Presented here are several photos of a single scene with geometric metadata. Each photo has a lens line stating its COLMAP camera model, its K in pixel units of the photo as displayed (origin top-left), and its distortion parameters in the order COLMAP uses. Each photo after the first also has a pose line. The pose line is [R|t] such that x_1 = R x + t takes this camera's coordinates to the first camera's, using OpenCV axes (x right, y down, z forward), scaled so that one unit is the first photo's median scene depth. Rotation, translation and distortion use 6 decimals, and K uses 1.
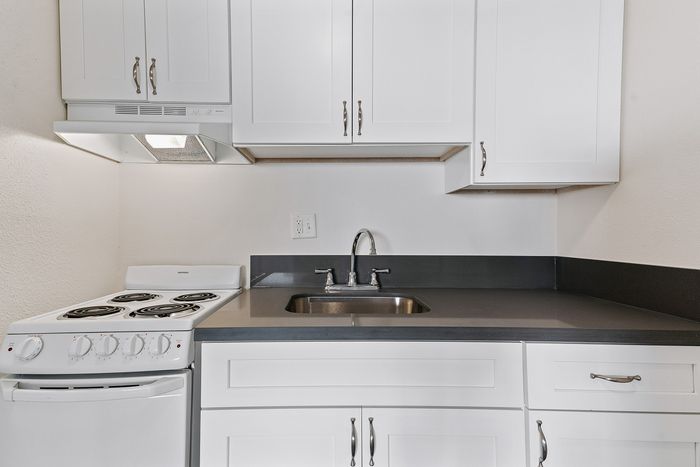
lens RADIAL K [[306.8, 0, 342.5], [0, 306.8, 230.5], [0, 0, 1]] dist [0.036534, 0.000050]
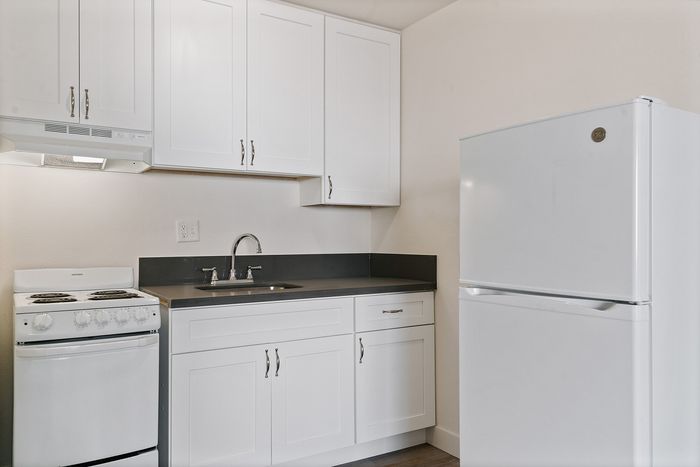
lens RADIAL K [[539.4, 0, 346.9], [0, 539.4, 235.8], [0, 0, 1]] dist [0.005675, -0.001909]
pose [[0.849811, 0.000869, 0.527086, -0.824435], [-0.003947, 0.999981, 0.004714, -0.009778], [-0.527072, -0.006087, 0.849799, -1.218792]]
